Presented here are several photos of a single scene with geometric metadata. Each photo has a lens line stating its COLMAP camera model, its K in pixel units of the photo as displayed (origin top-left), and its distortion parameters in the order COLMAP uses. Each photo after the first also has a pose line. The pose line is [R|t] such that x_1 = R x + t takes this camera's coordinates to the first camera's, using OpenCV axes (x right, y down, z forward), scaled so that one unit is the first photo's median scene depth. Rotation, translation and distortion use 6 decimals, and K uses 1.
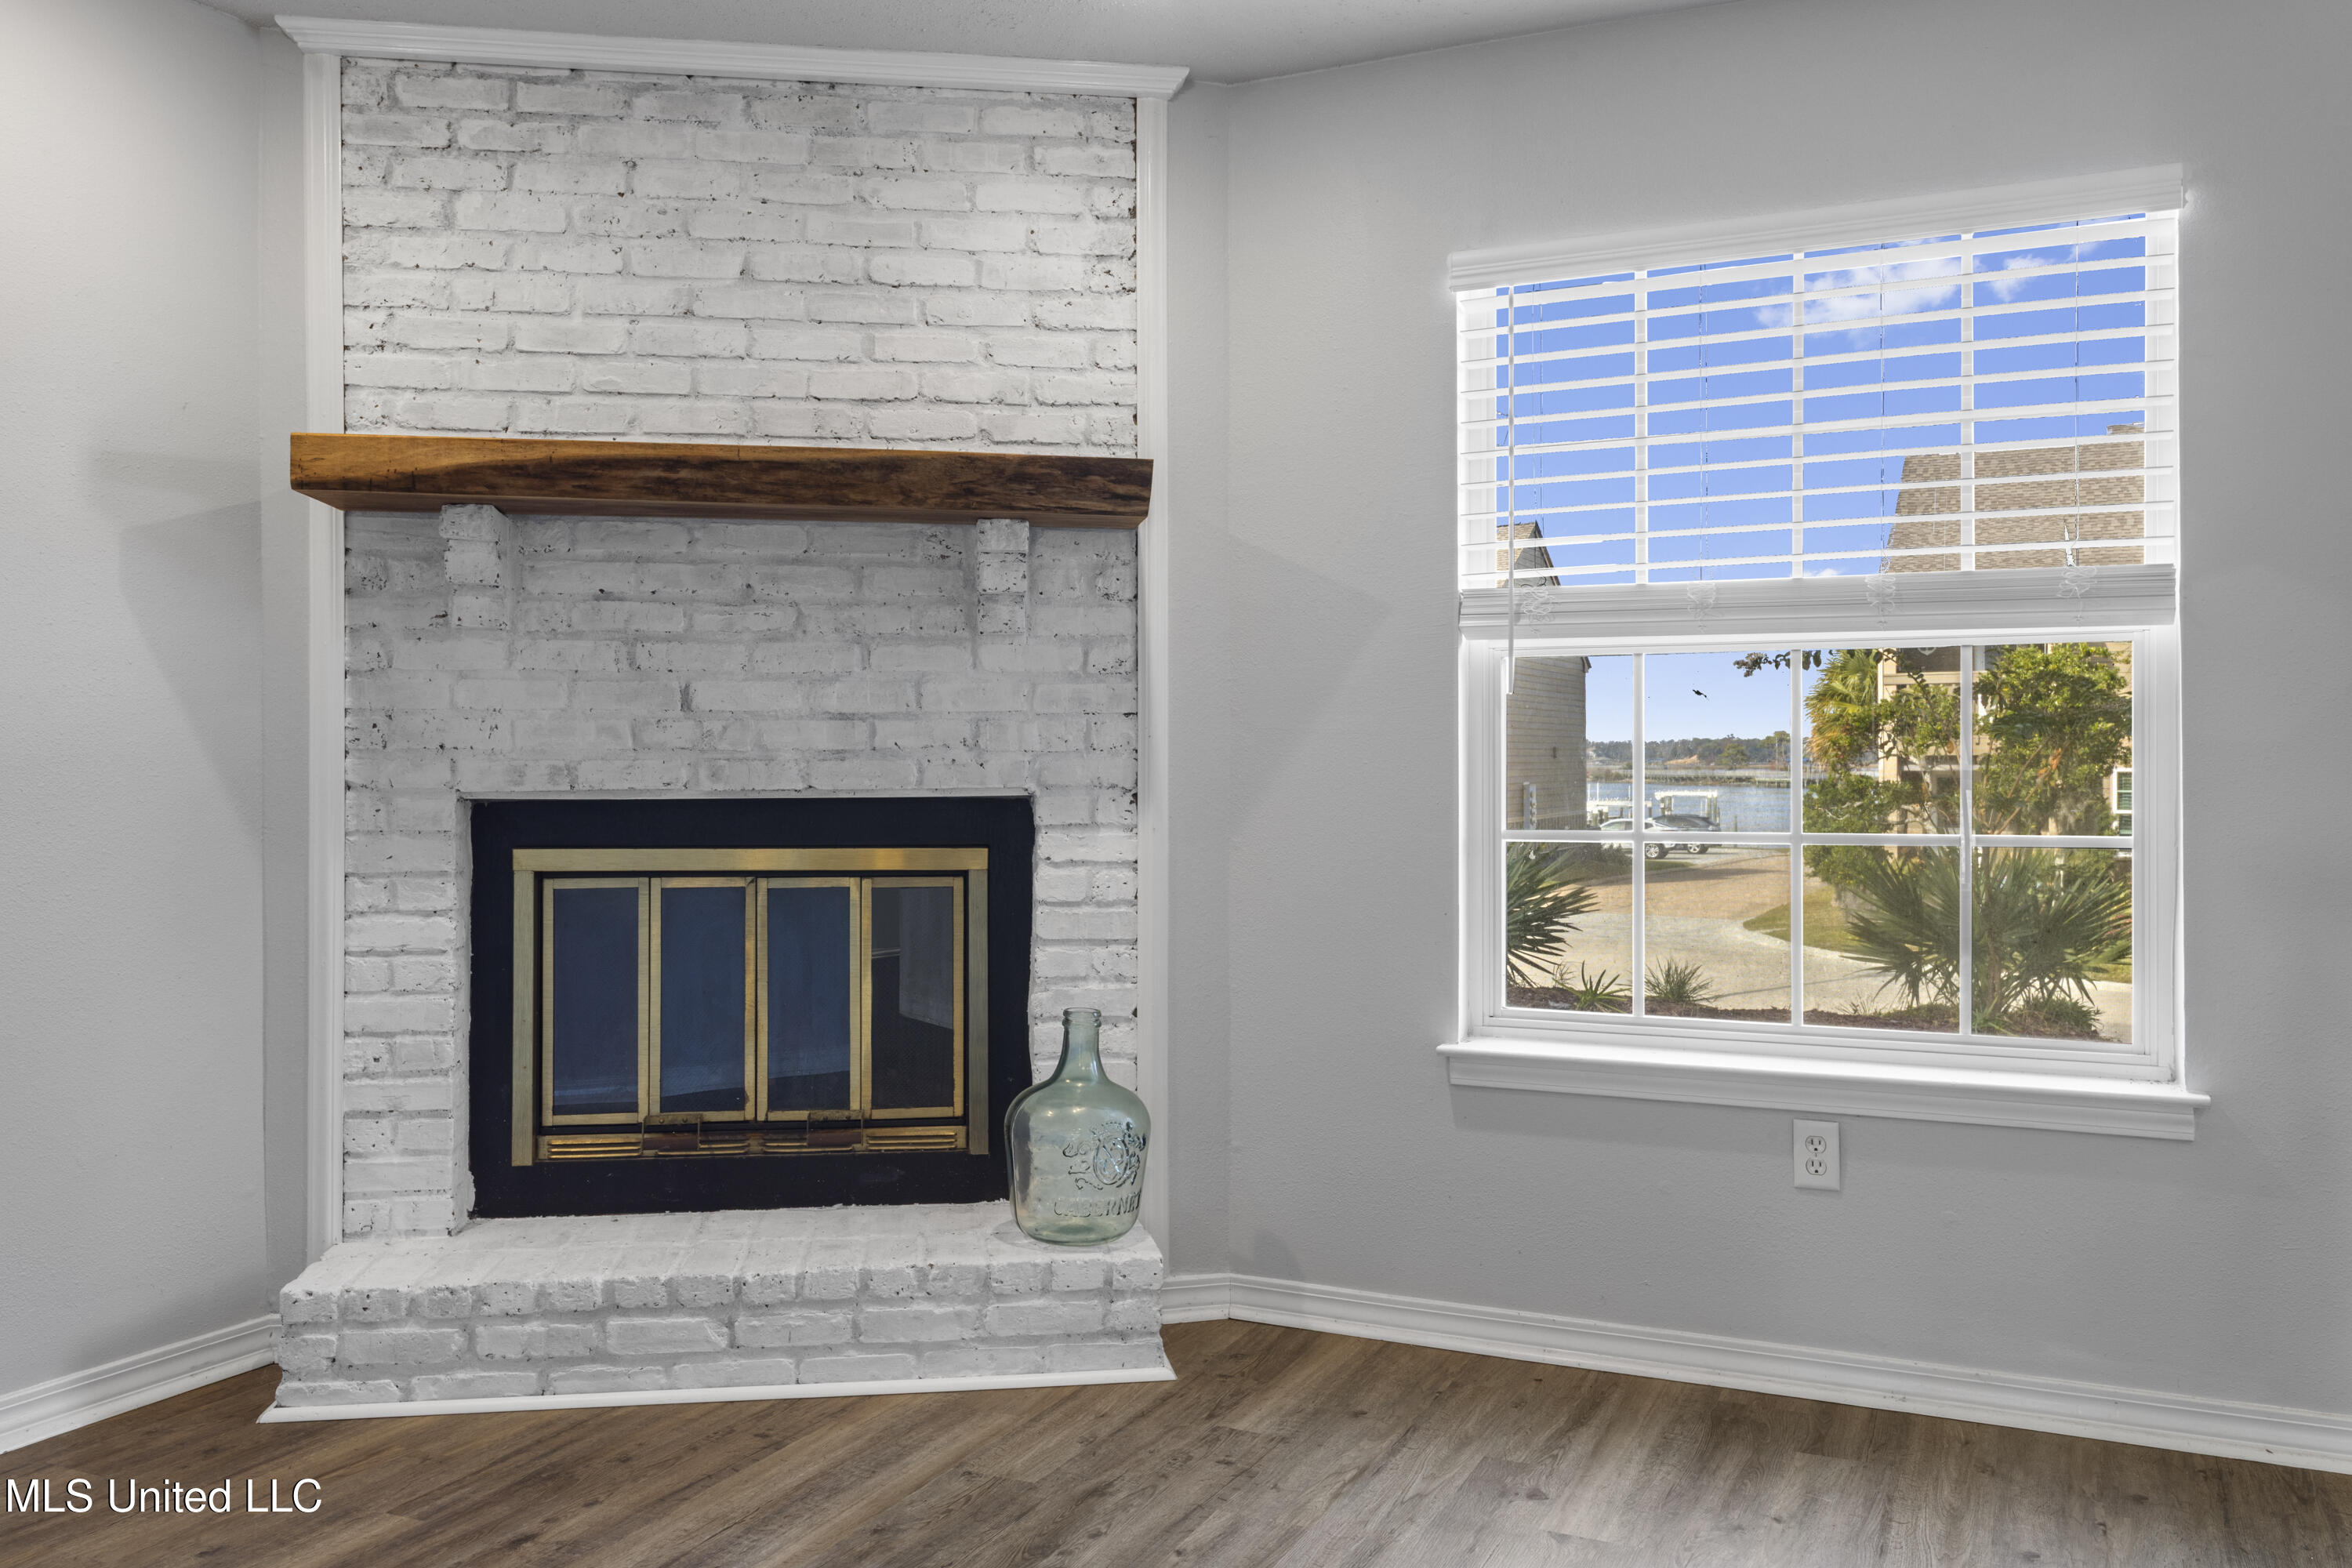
lens RADIAL K [[1865.0, 0, 1168.3], [0, 1865.0, 762.9], [0, 0, 1]] dist [0.009556, 0.005986]
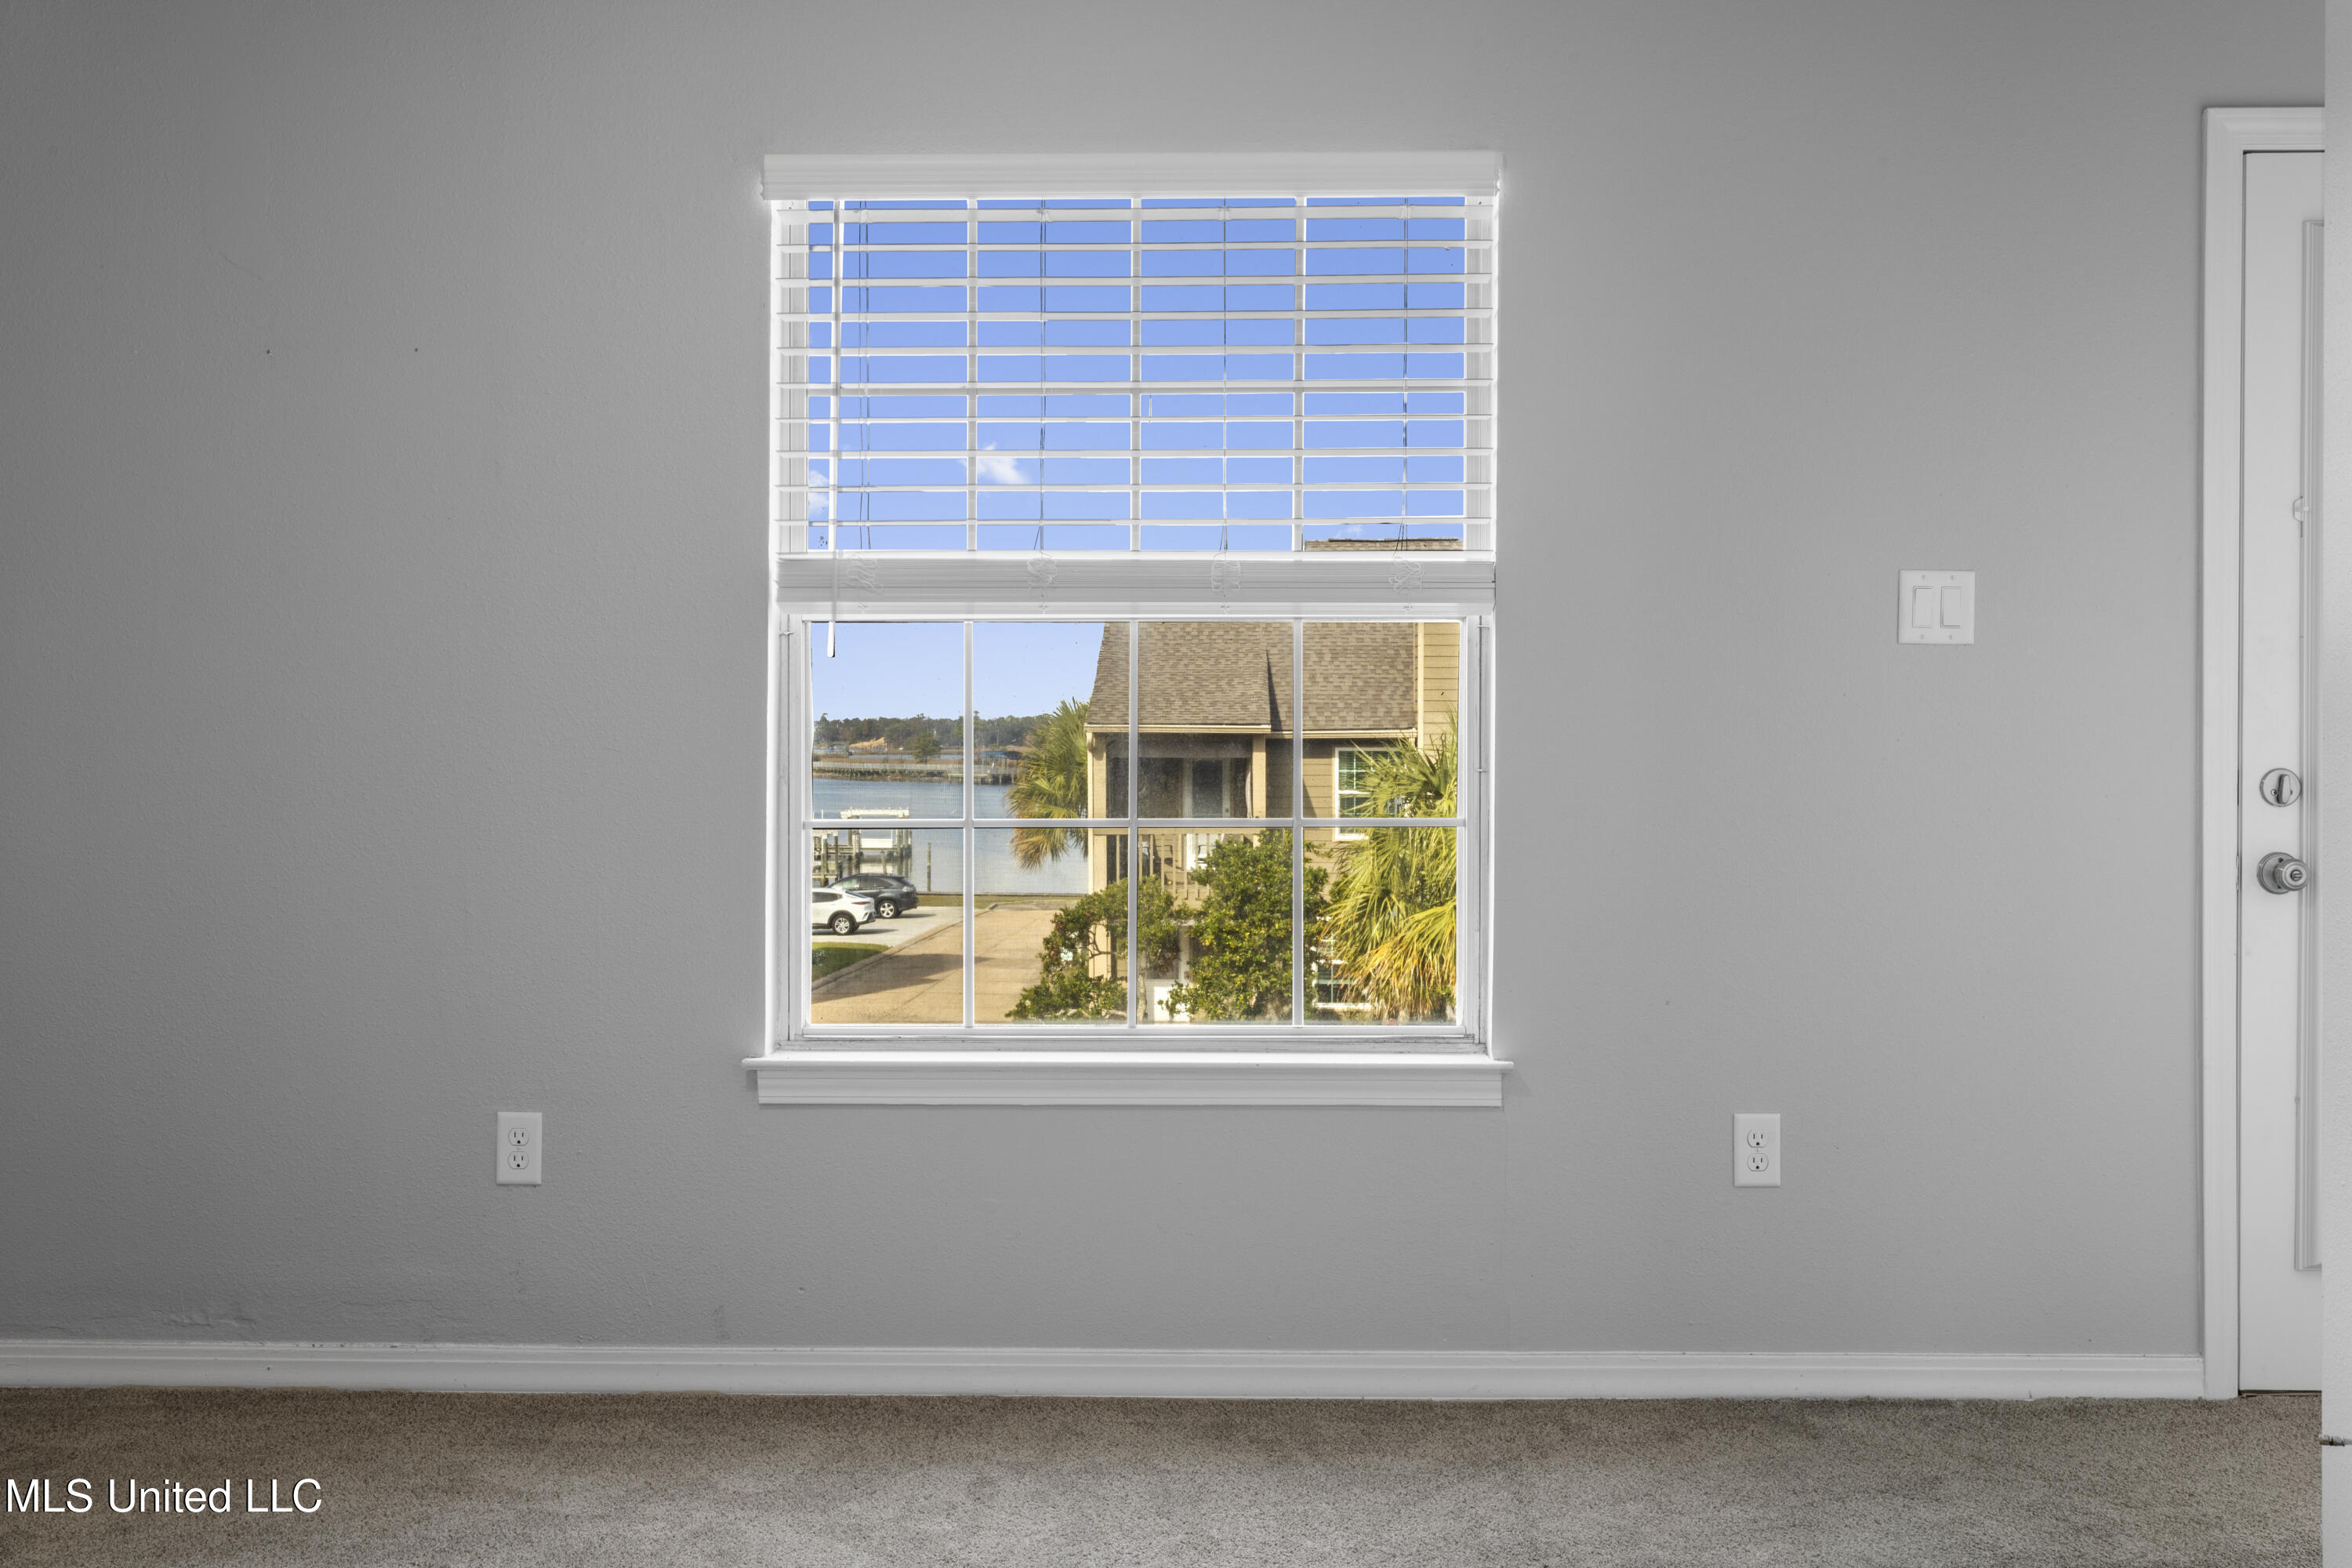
lens RADIAL K [[2095.6, 0, 1182.4], [0, 2095.6, 779.2], [0, 0, 1]] dist [0.015828, 0.002068]
pose [[0.914632, -0.004074, 0.404267, -0.067485], [-0.002399, 0.999877, 0.015504, 0.003533], [-0.404280, -0.015151, 0.914510, 0.016824]]
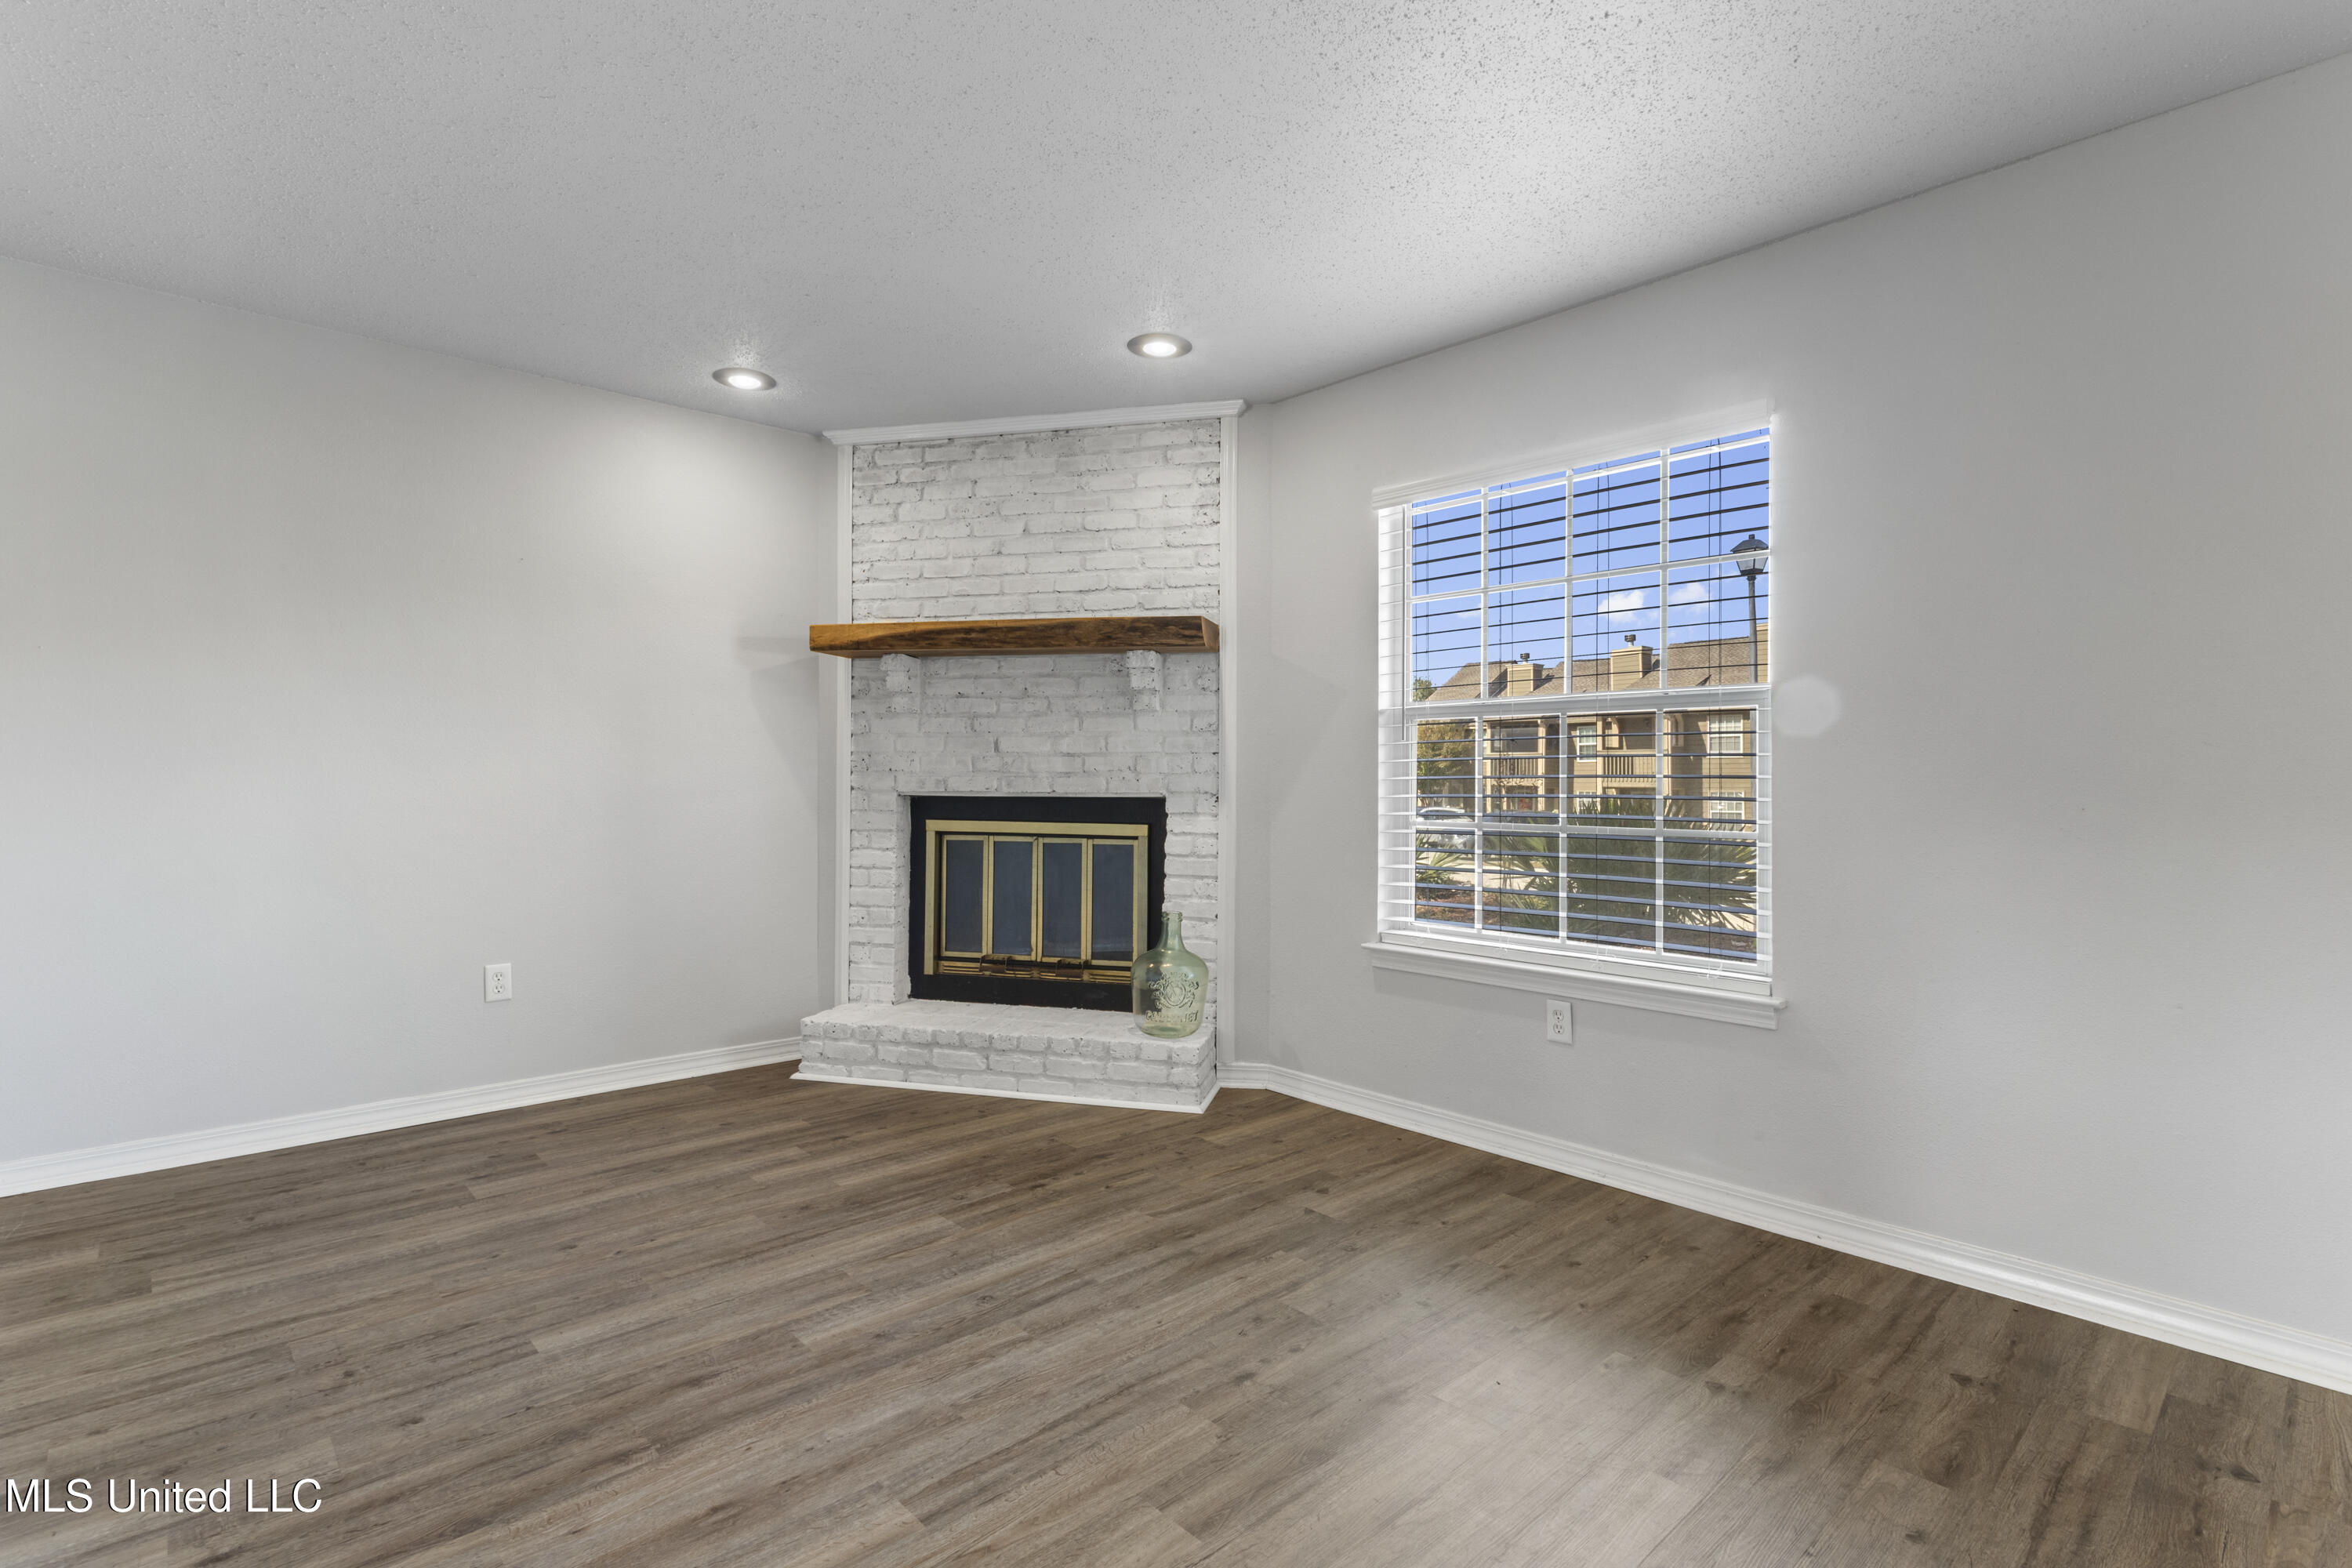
lens RADIAL K [[1122.7, 0, 1164.3], [0, 1122.7, 773.0], [0, 0, 1]] dist [-0.000885, 0.000321]
pose [[0.922918, 0.004452, -0.384971, 0.370936], [-0.006833, 0.999965, -0.004819, -0.001048], [0.384936, 0.007078, 0.922916, -0.039595]]
